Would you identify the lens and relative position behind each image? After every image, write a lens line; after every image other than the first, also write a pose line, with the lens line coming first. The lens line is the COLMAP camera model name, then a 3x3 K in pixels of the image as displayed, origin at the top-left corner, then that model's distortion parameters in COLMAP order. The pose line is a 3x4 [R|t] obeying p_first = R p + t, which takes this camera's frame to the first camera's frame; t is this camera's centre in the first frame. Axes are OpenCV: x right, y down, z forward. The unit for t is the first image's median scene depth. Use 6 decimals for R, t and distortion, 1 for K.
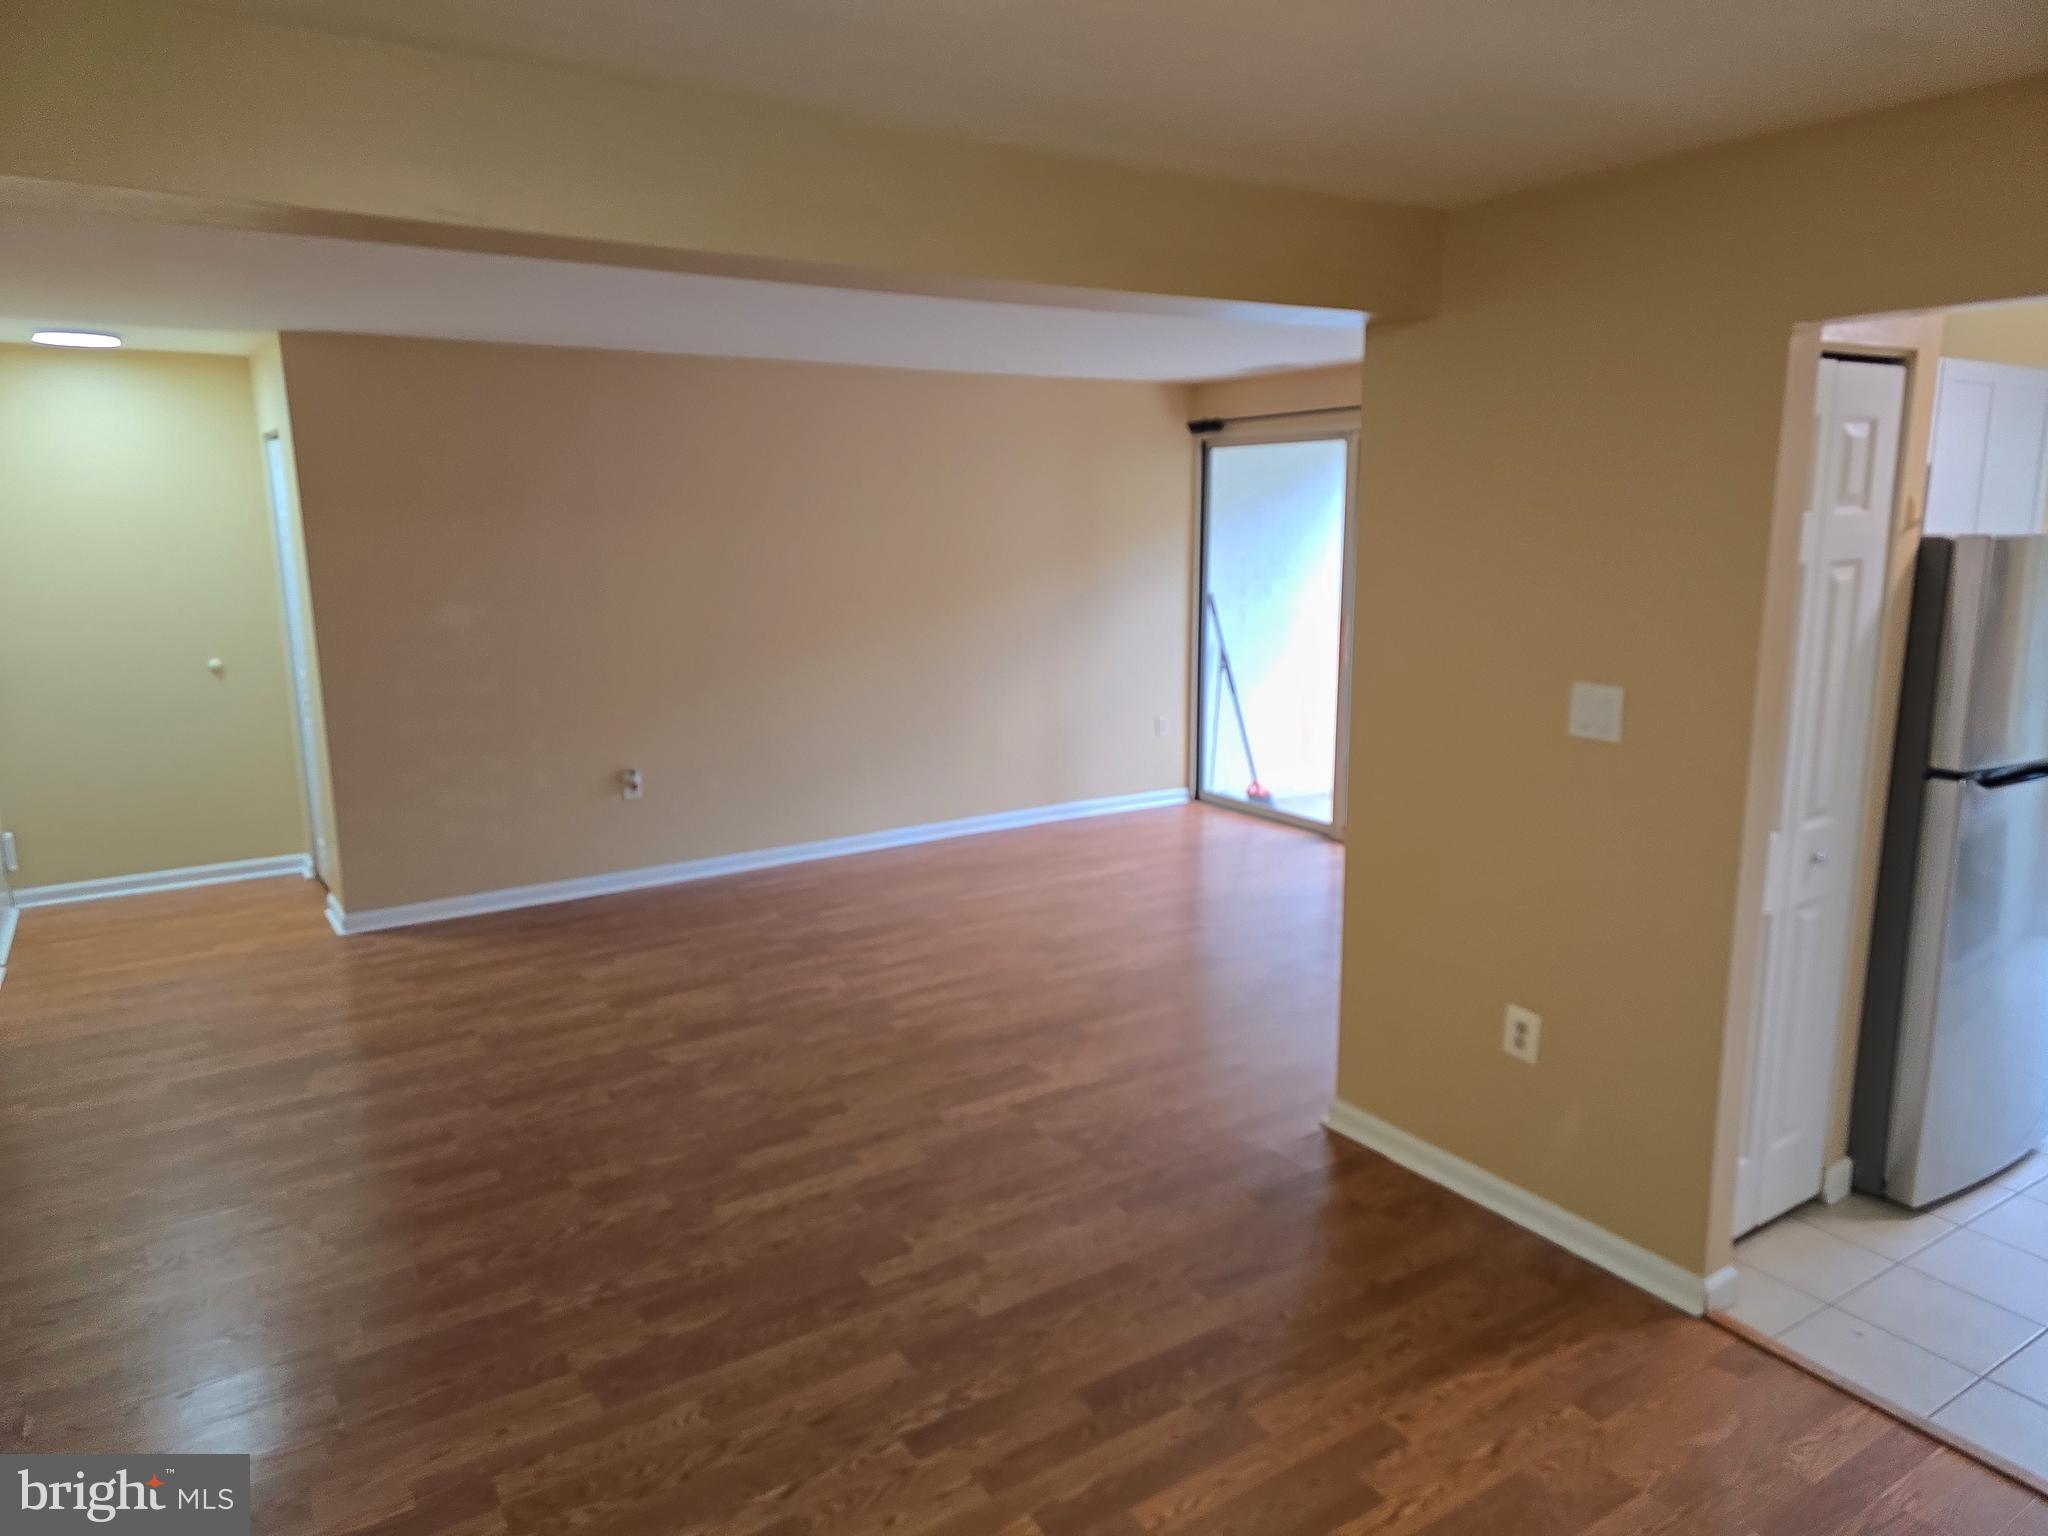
lens RADIAL K [[1341.8, 0, 1043.1], [0, 1341.8, 763.8], [0, 0, 1]] dist [0.062548, -0.049113]
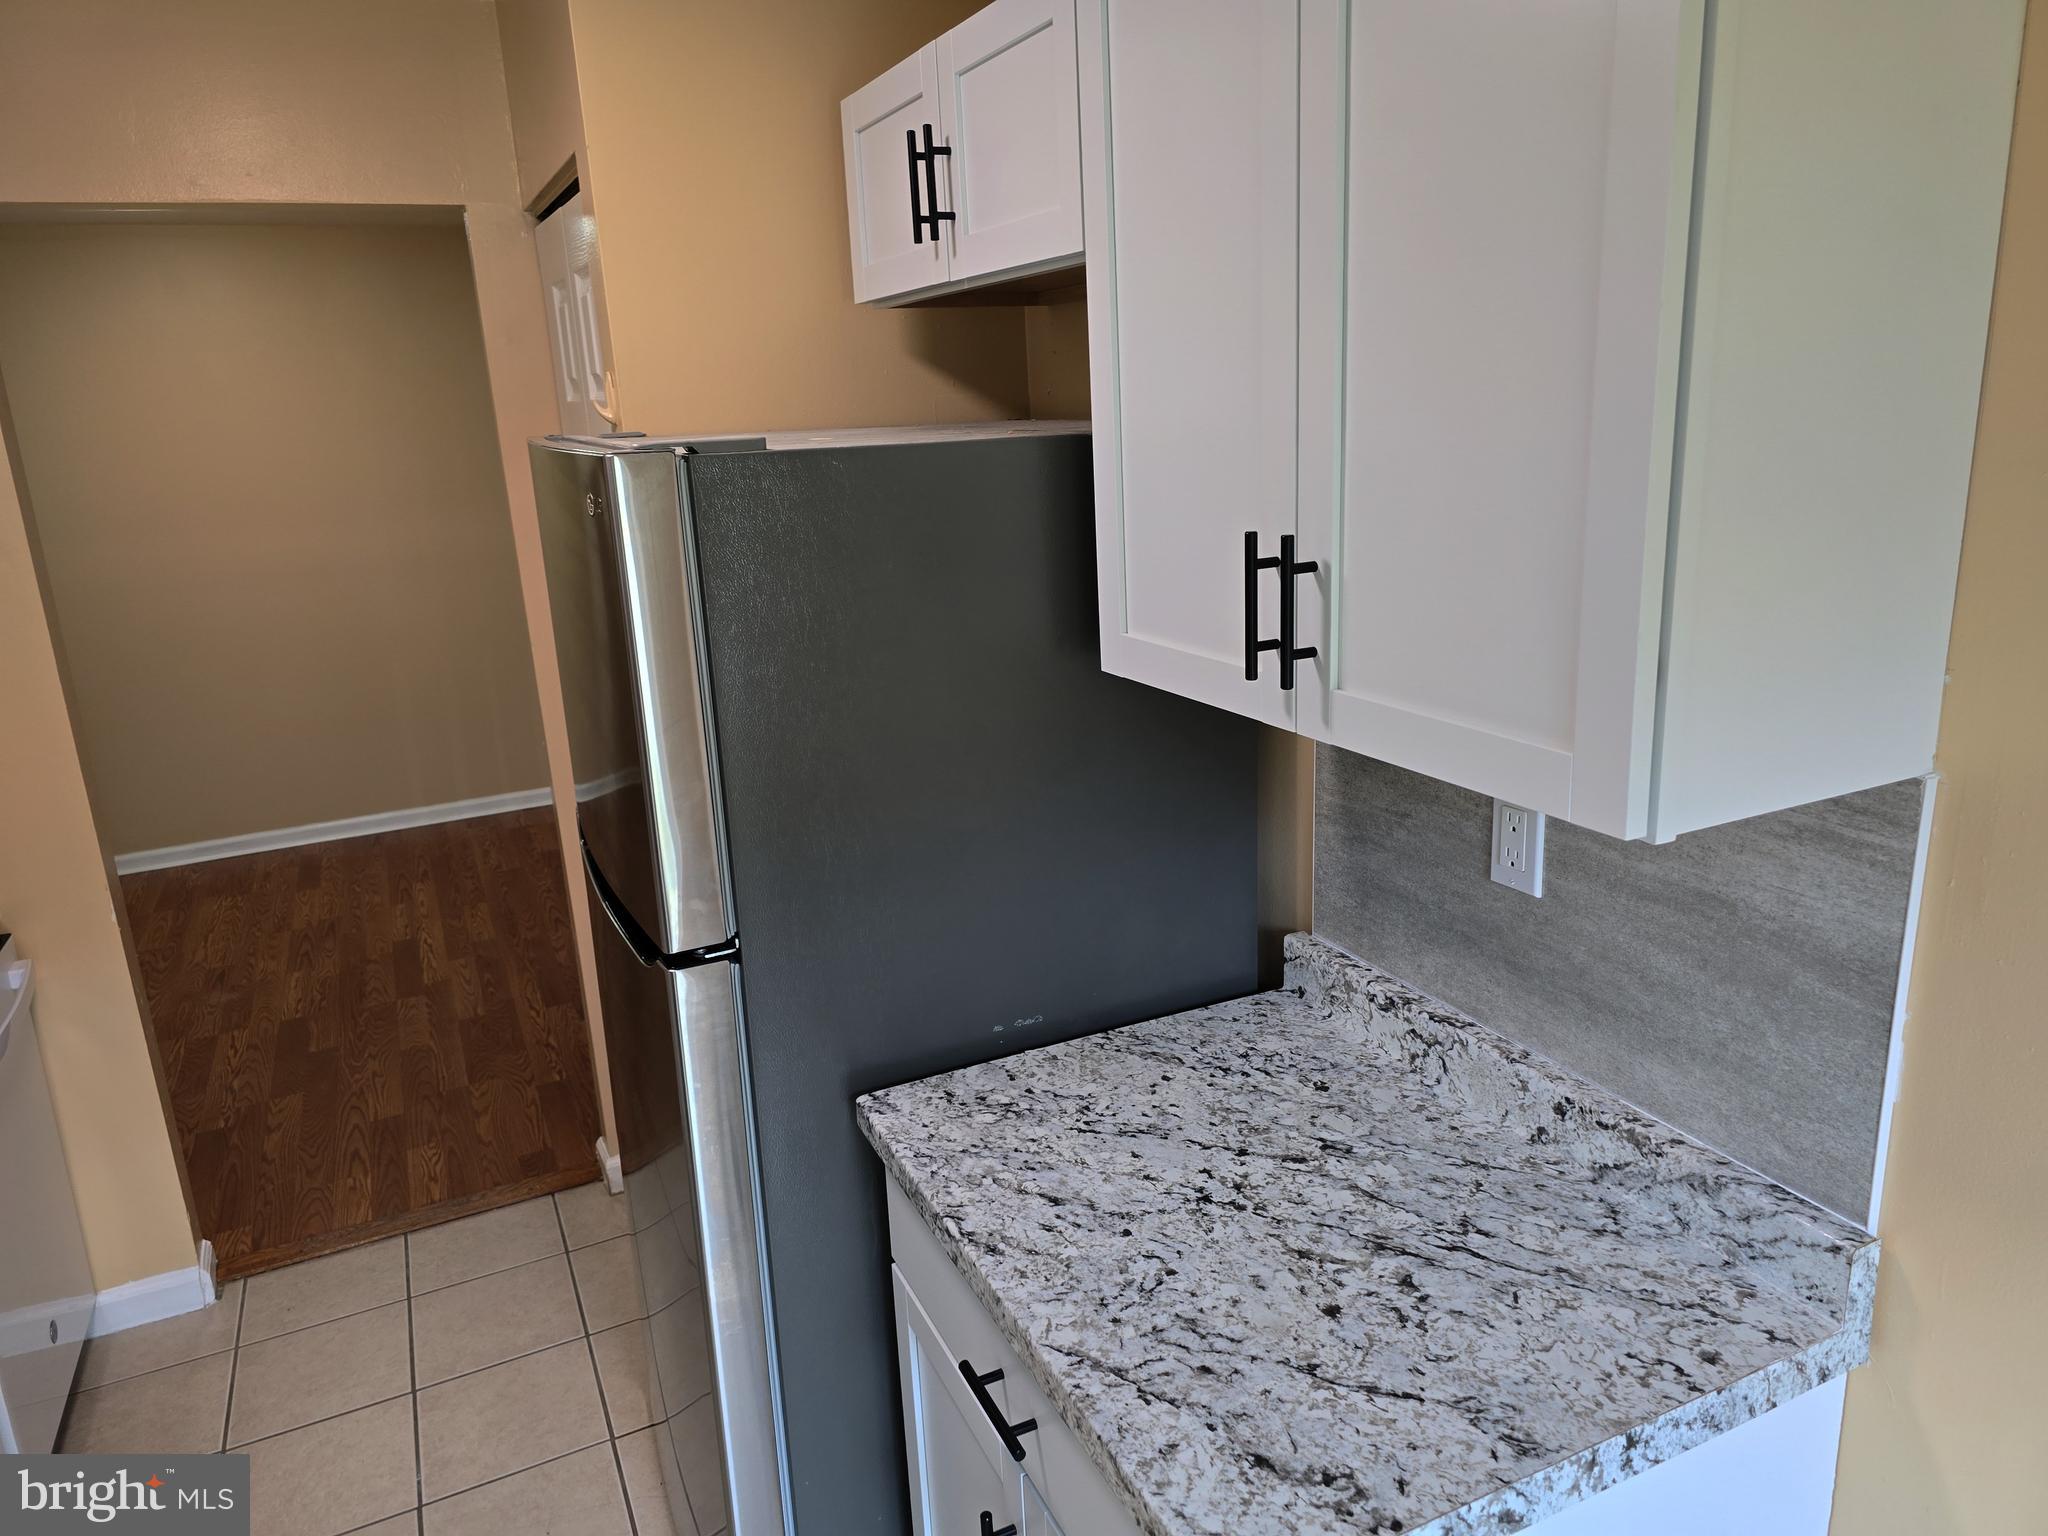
lens RADIAL K [[1359.8, 0, 1028.7], [0, 1359.8, 714.1], [0, 0, 1]] dist [0.062575, -0.085430]
pose [[-0.129113, 0.236377, -0.963045, 1.251587], [-0.143076, 0.956571, 0.253969, -0.225419], [0.981254, 0.170579, -0.089686, 1.230019]]
